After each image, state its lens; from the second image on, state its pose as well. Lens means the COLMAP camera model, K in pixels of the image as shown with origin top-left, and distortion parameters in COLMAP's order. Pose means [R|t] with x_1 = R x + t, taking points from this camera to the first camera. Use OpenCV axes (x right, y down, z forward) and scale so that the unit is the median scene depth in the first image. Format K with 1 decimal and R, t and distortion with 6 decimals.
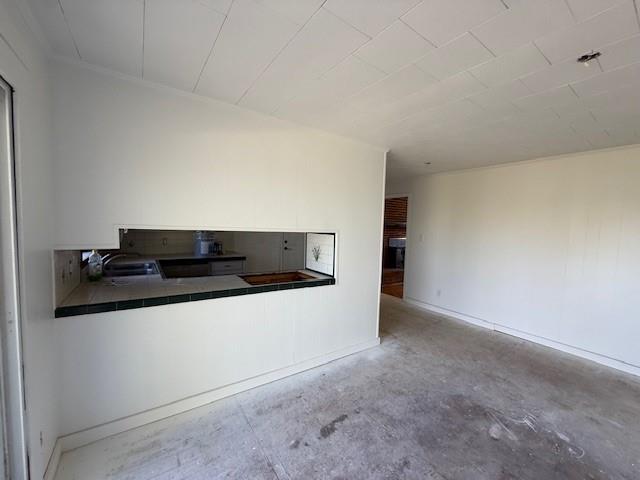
lens RADIAL K [[261.4, 0, 320.0], [0, 261.4, 240.0], [0, 0, 1]] dist [0.001502, -0.000642]
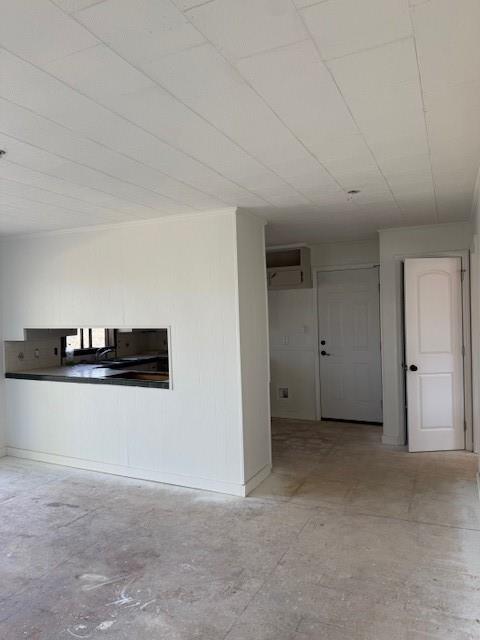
lens RADIAL K [[473.8, 0, 240.0], [0, 473.8, 320.0], [0, 0, 1]] dist [0.078724, -0.108403]
pose [[0.467015, -0.035206, -0.883548, 1.852914], [-0.013983, 0.998788, -0.047189, 0.019763], [0.884139, 0.034393, 0.465957, 0.589618]]
